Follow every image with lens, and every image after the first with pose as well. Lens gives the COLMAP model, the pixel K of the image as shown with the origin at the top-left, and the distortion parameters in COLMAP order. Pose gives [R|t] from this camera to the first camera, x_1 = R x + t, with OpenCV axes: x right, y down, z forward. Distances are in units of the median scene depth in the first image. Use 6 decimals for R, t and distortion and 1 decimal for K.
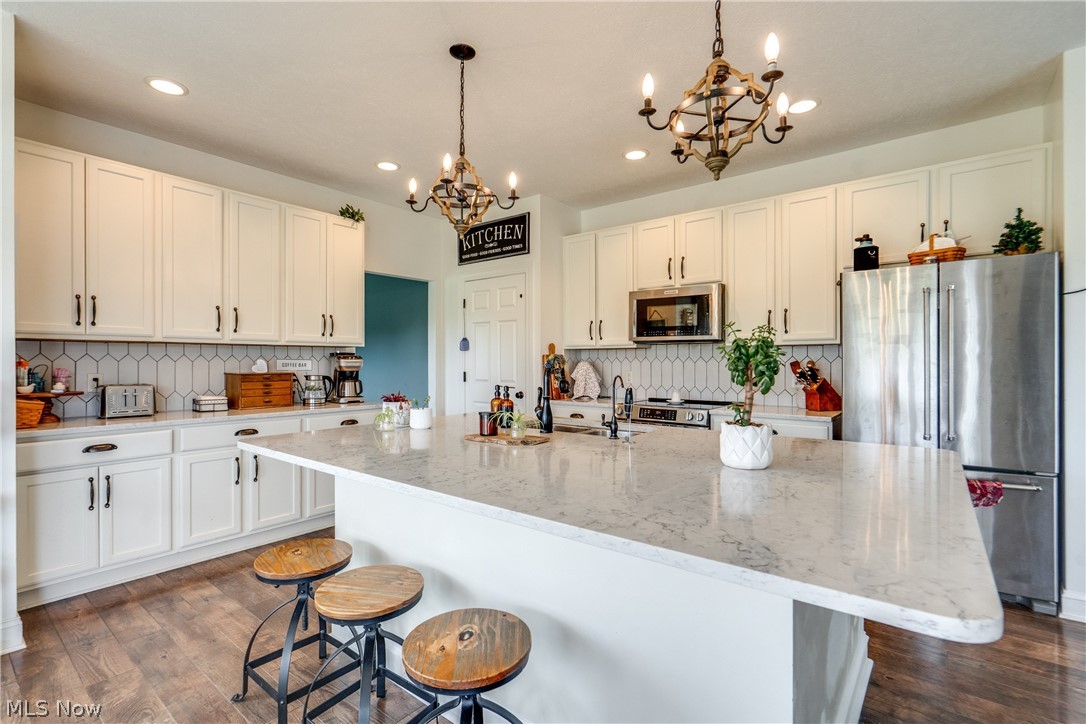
lens RADIAL K [[493.5, 0, 548.9], [0, 493.5, 364.9], [0, 0, 1]] dist [-0.009794, 0.000177]
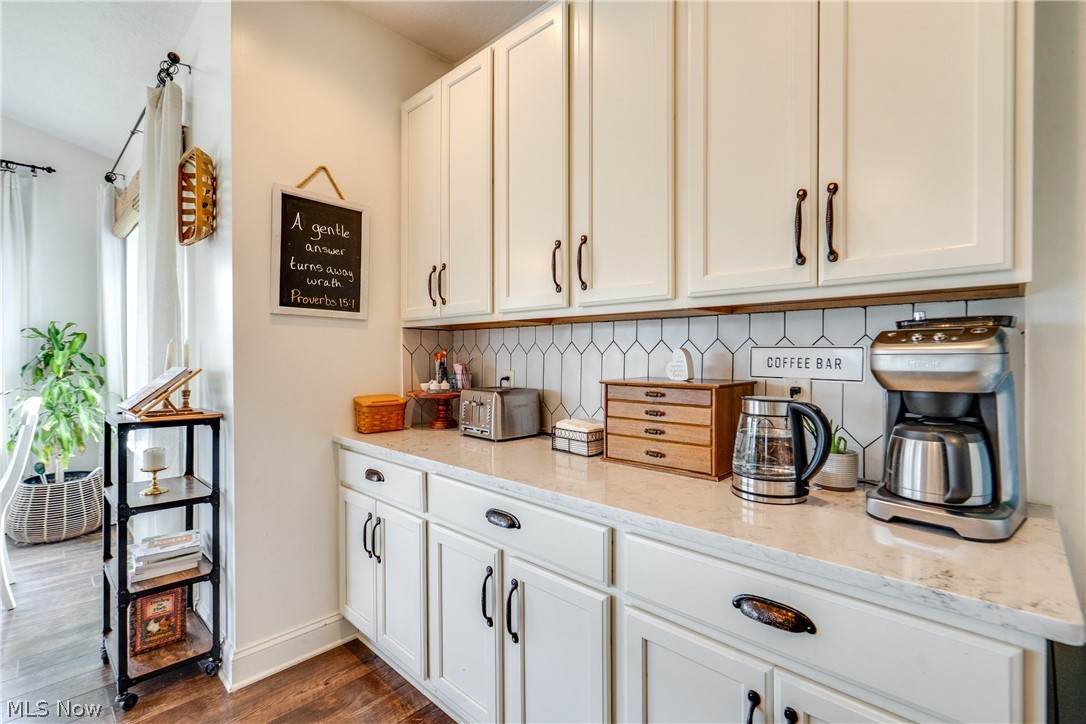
lens RADIAL K [[493.5, 0, 540.4], [0, 493.5, 357.5], [0, 0, 1]] dist [-0.009794, 0.000177]
pose [[-0.090295, 0.002701, -0.995911, -0.153387], [-0.008778, 0.999955, 0.003508, -0.003532], [0.995876, 0.009059, -0.090267, 0.858375]]
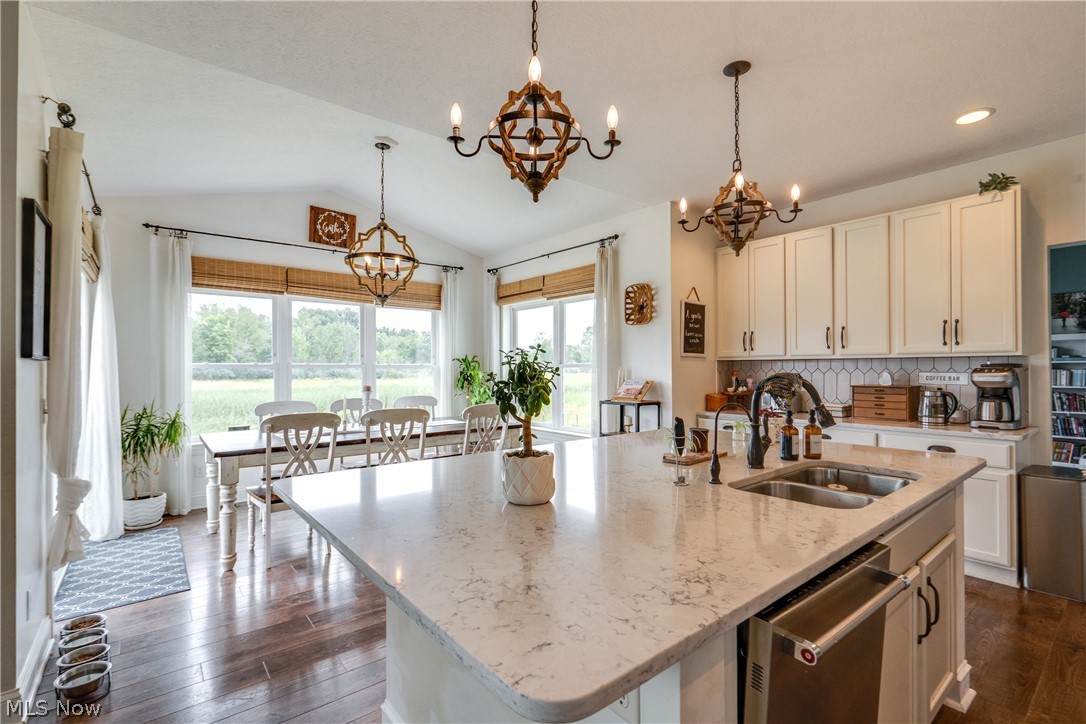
lens RADIAL K [[493.5, 0, 543.7], [0, 493.5, 366.3], [0, 0, 1]] dist [-0.009794, 0.000177]
pose [[-0.222621, -0.006165, -0.974886, 0.517808], [-0.006386, 0.999968, -0.004865, -0.012993], [0.974884, 0.005142, -0.222653, 0.500959]]
